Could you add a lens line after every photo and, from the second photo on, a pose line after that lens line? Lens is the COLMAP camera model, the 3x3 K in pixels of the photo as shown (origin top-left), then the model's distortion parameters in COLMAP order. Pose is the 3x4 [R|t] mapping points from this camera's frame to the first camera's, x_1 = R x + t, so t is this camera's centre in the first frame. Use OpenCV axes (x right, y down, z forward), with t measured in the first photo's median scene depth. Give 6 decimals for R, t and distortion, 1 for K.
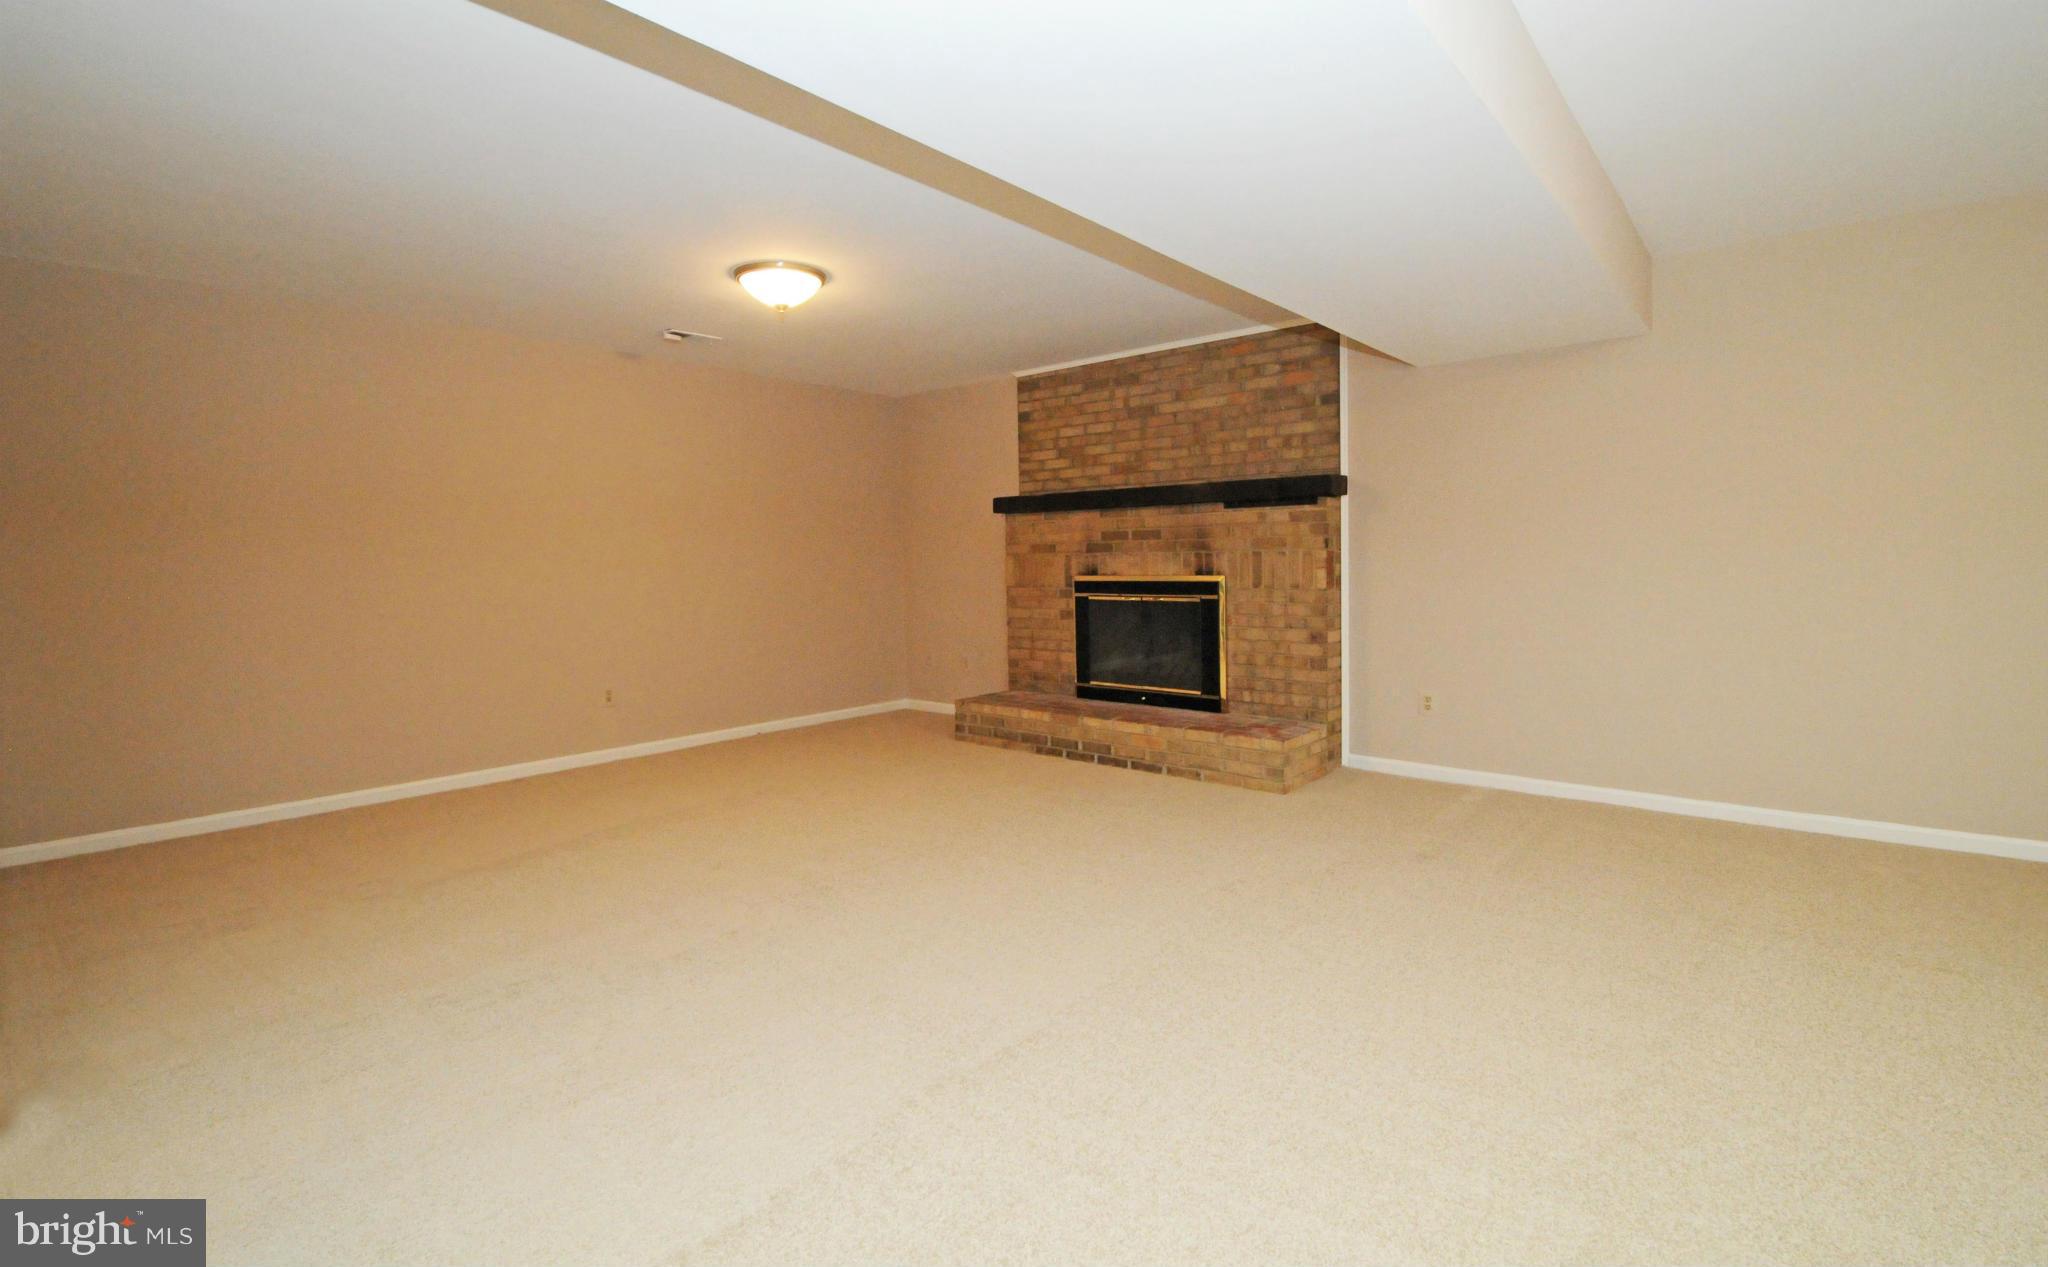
lens RADIAL K [[918.9, 0, 1029.3], [0, 918.9, 604.4], [0, 0, 1]] dist [-0.016262, -0.000215]
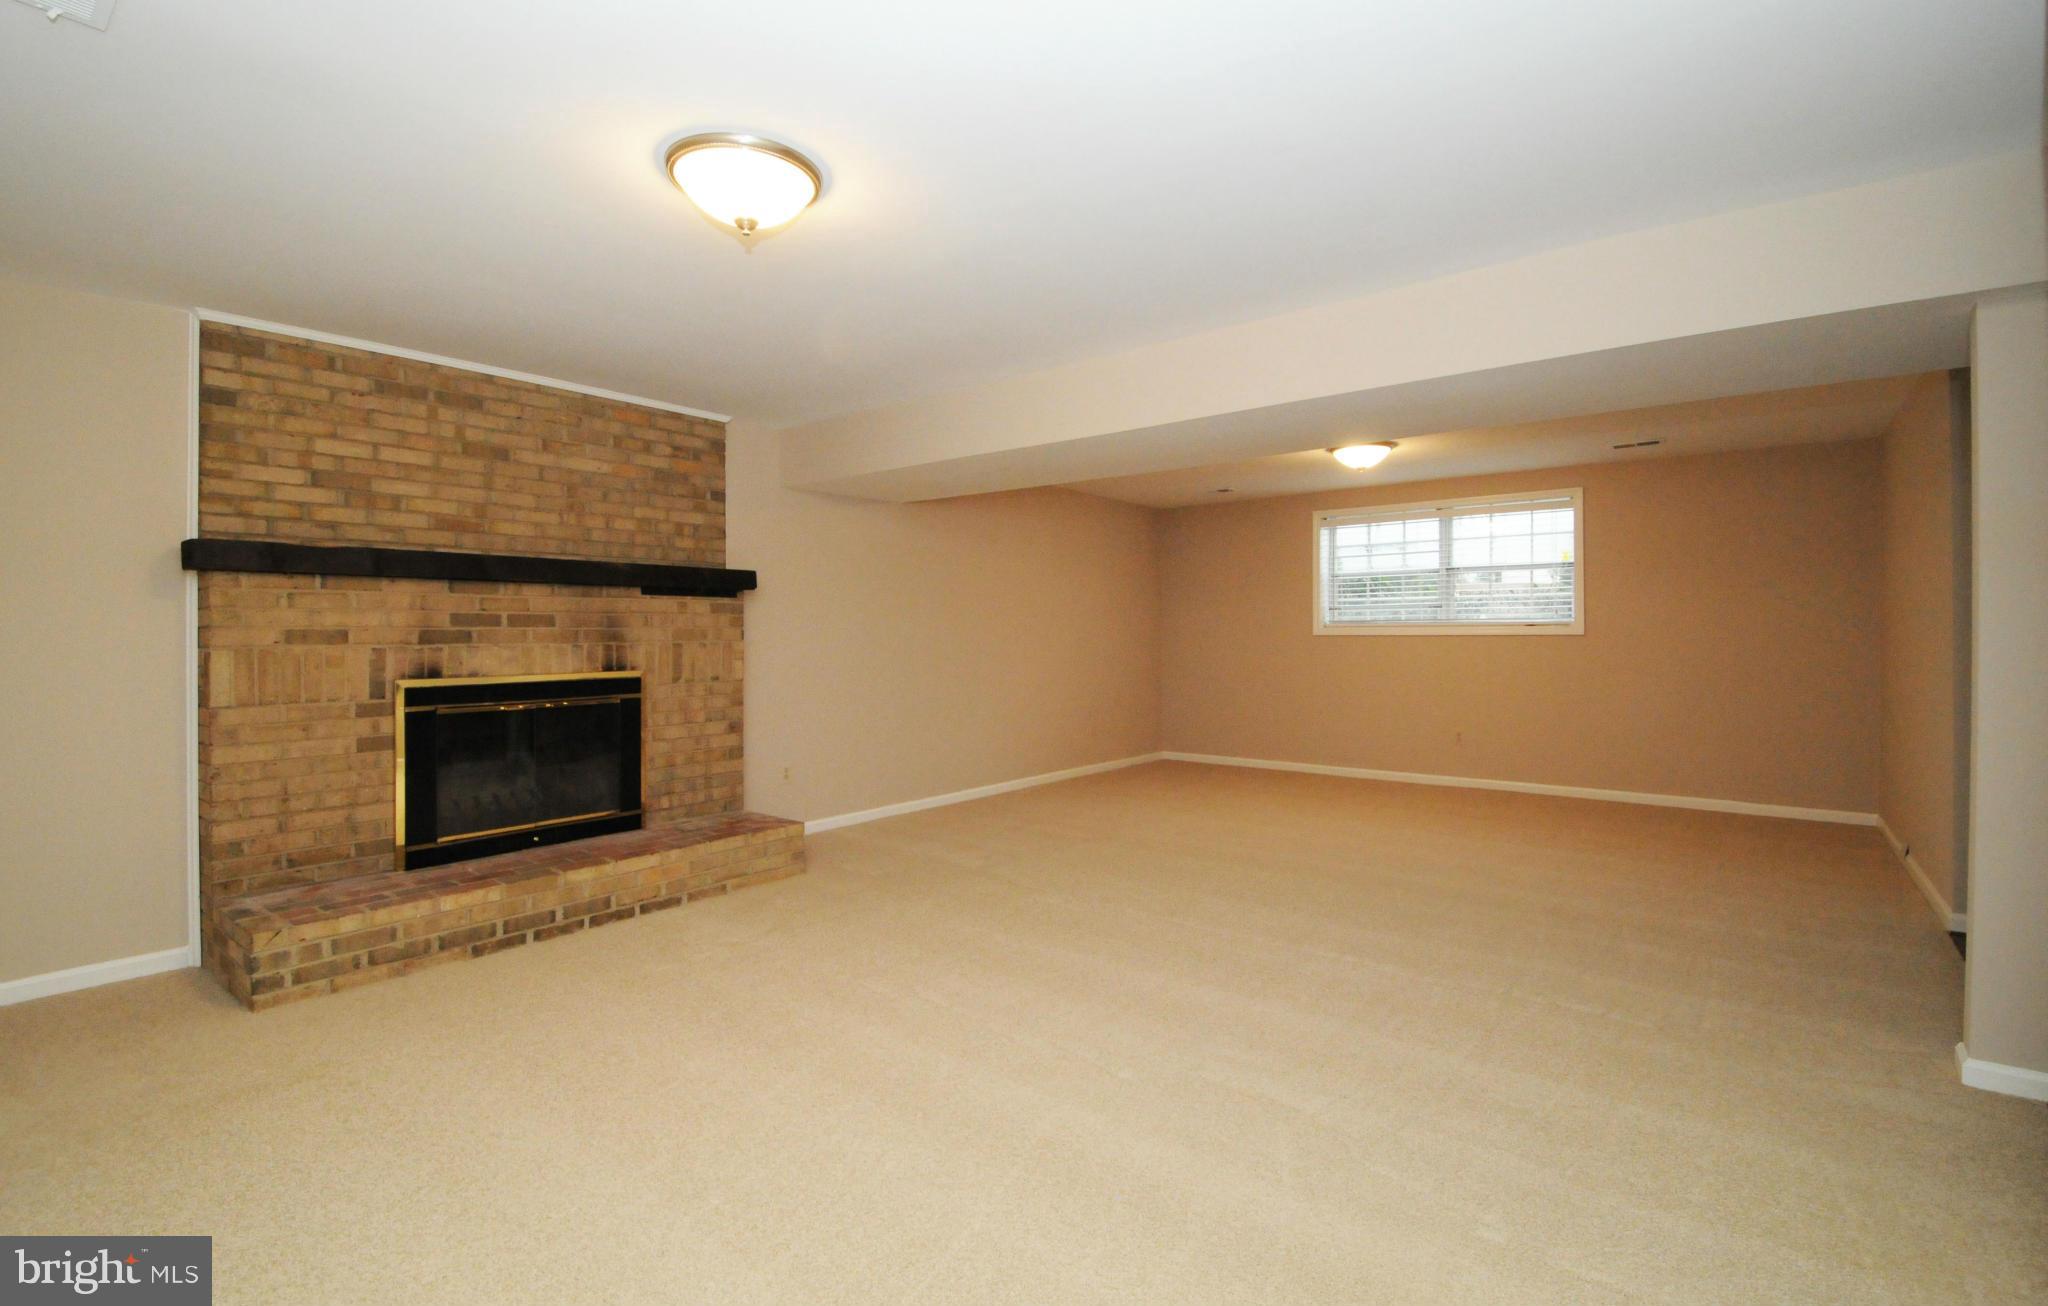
lens RADIAL K [[947.6, 0, 997.3], [0, 947.6, 637.7], [0, 0, 1]] dist [-0.000545, -0.000595]
pose [[-0.026226, 0.005487, 0.999641, -0.674145], [0.051745, 0.998652, -0.004124, -0.039527], [-0.998316, 0.051618, -0.026474, 0.652224]]
